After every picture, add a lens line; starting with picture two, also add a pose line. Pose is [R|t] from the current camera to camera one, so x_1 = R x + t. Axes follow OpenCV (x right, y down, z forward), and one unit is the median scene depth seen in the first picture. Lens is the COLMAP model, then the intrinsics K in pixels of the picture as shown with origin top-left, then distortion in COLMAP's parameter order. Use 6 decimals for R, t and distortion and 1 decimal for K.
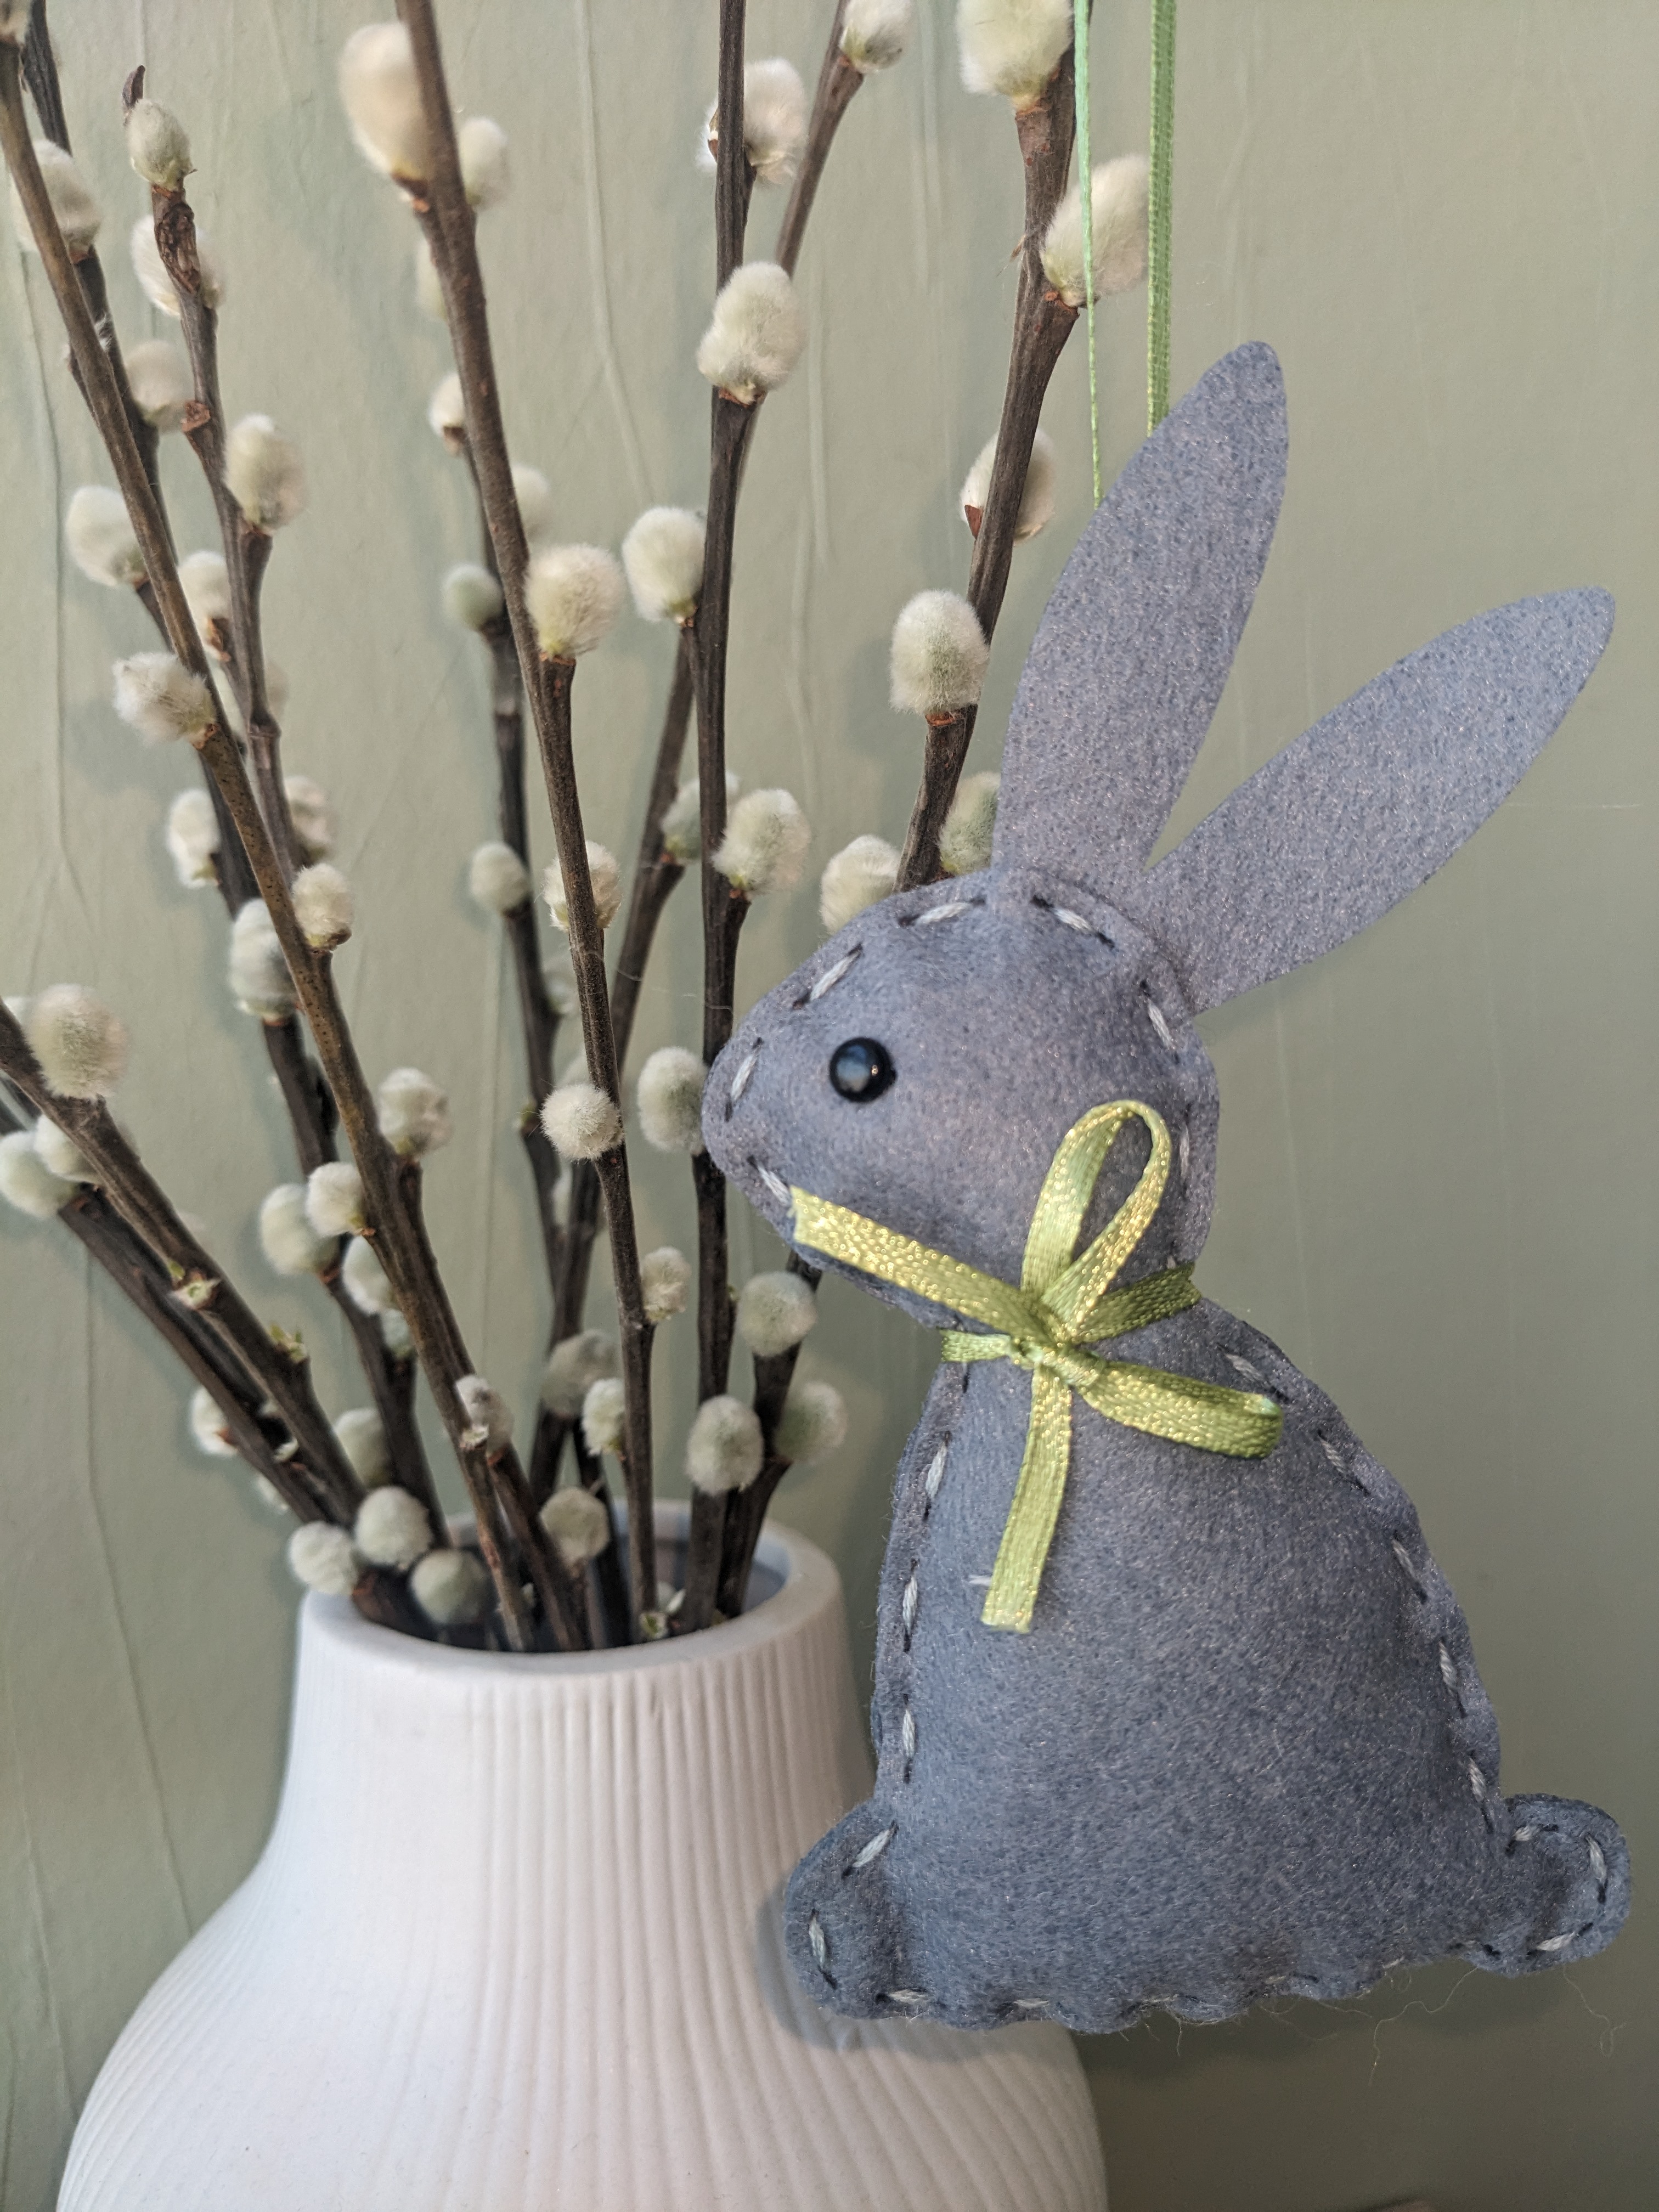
lens RADIAL K [[1907.0, 0, 829.0], [0, 1907.0, 1100.0], [0, 0, 1]] dist [0.004126, 0.005099]
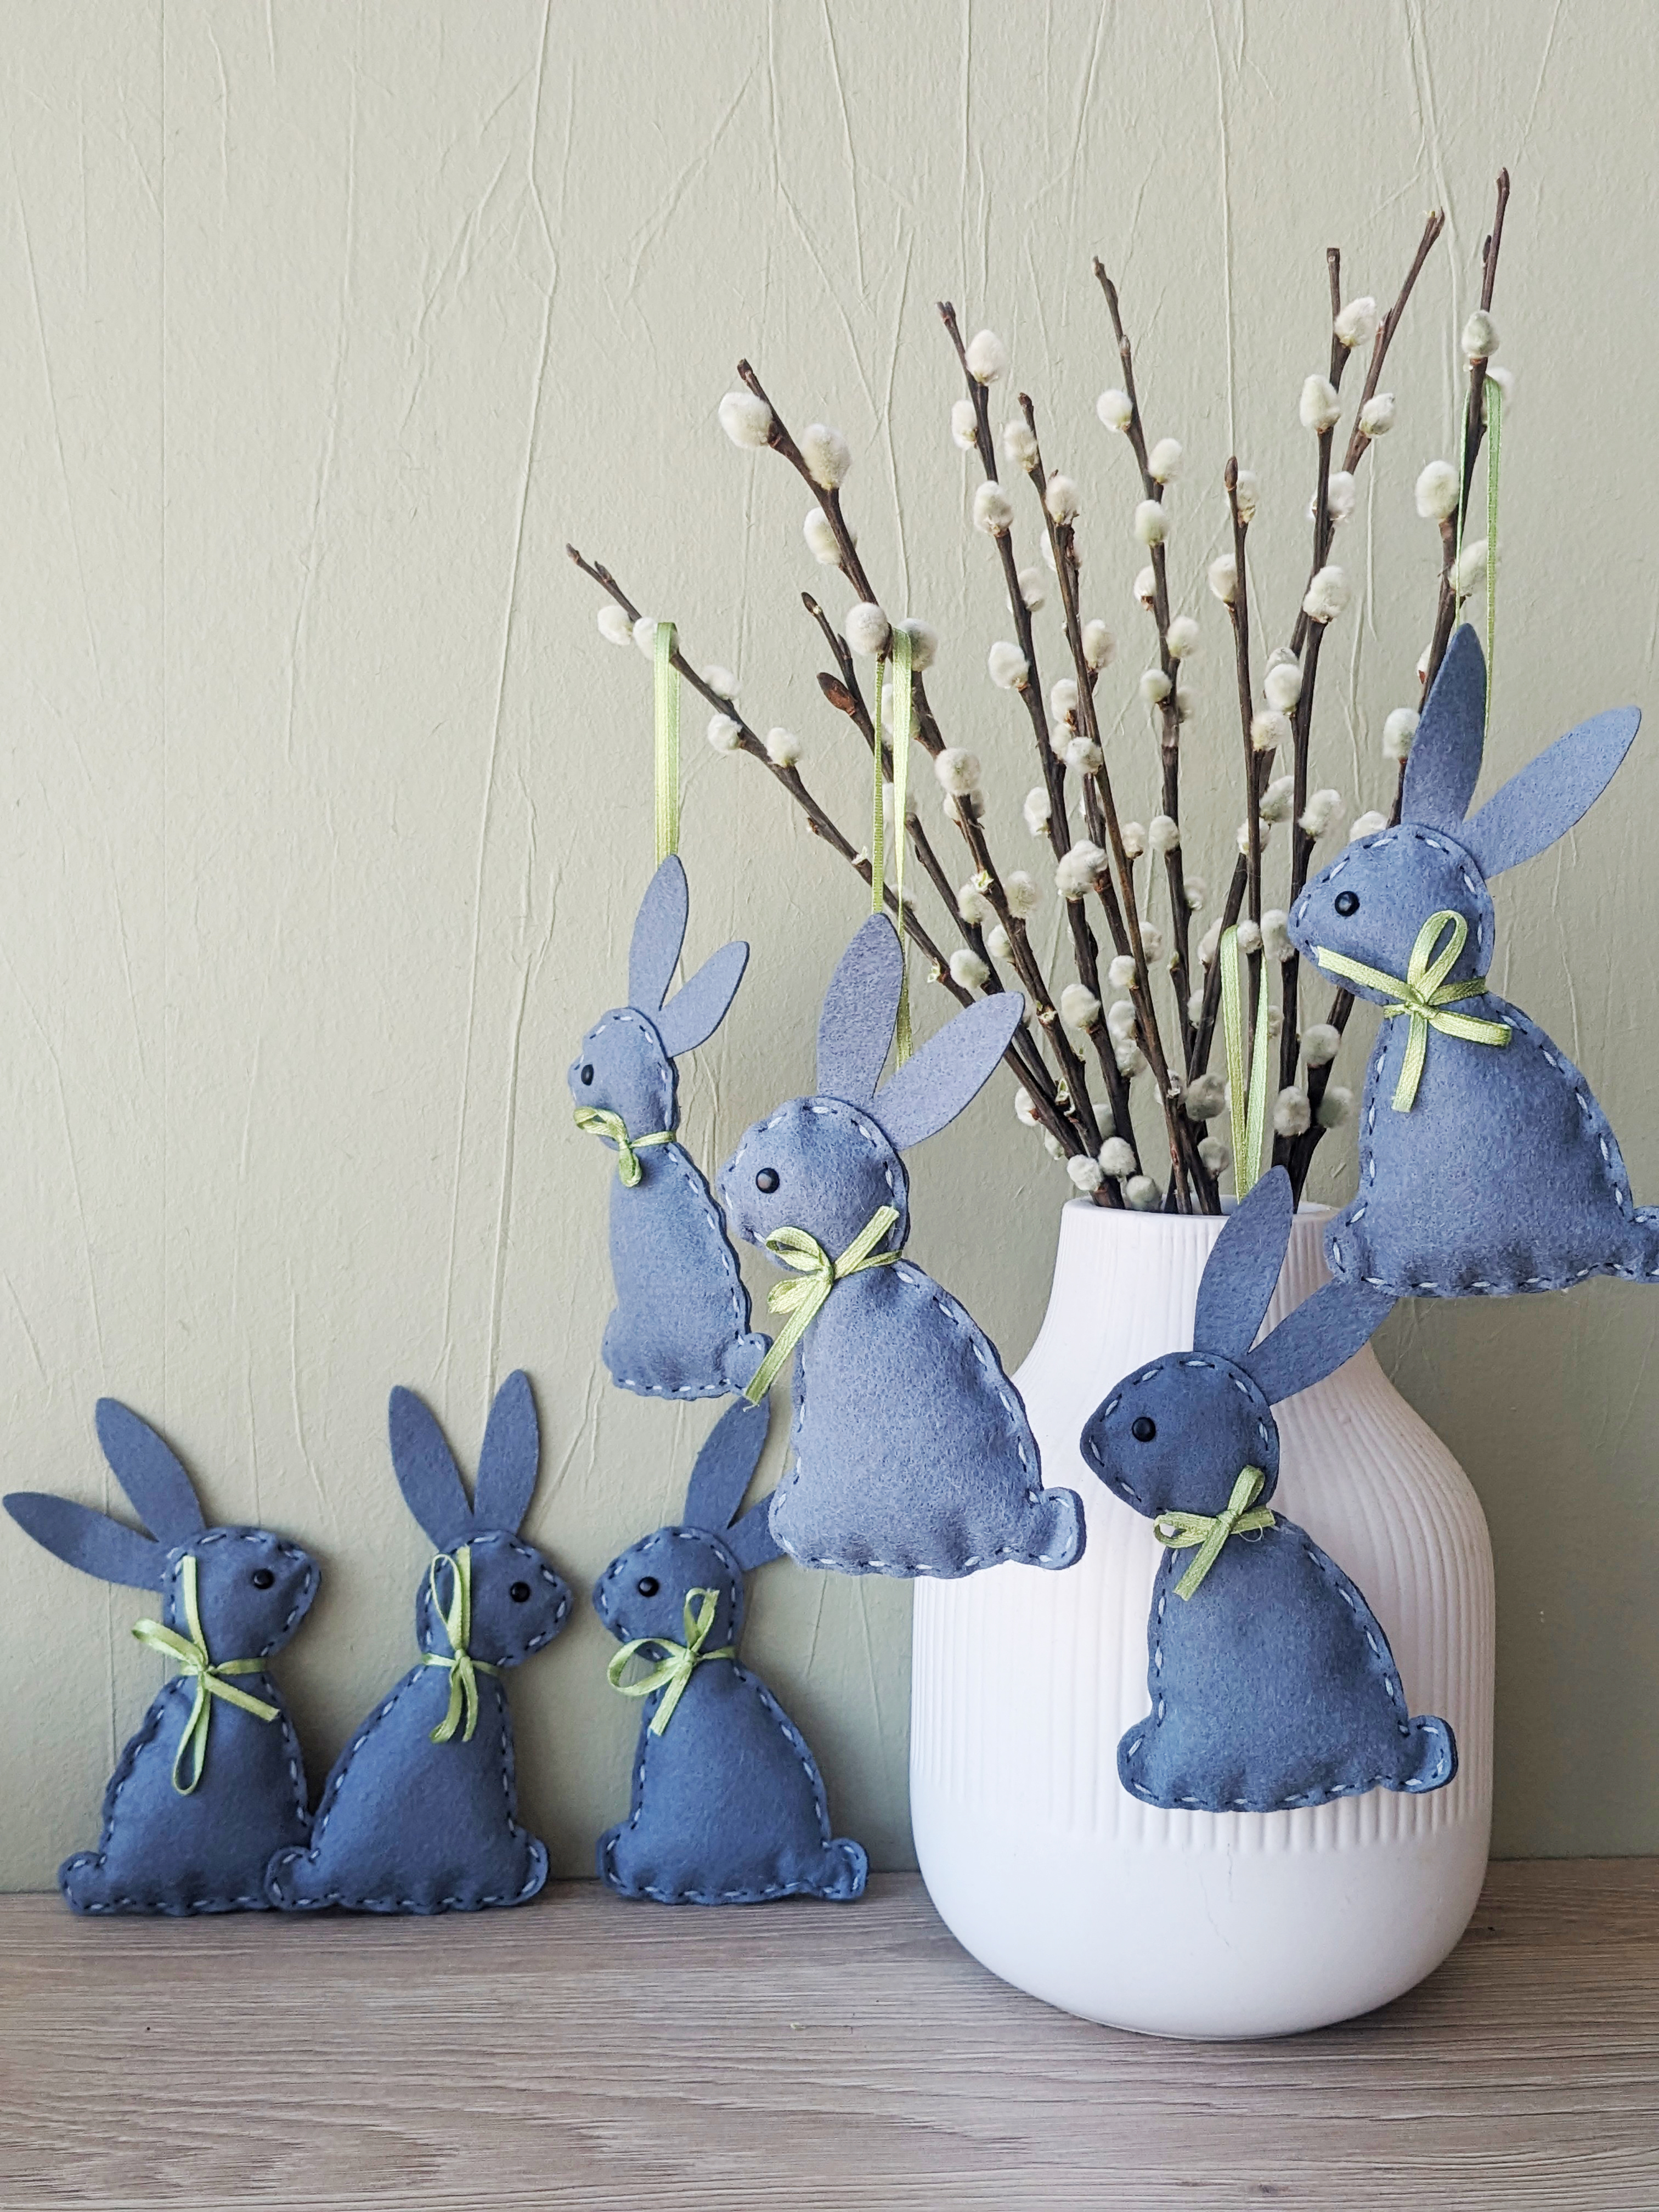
lens RADIAL K [[1907.0, 0, 829.0], [0, 1907.0, 1100.0], [0, 0, 1]] dist [0.004126, 0.005099]
pose [[0.956273, 0.044726, -0.289034, 0.071930], [-0.039193, 0.998921, 0.024904, 0.163325], [0.289836, -0.012487, 0.956995, -1.285876]]
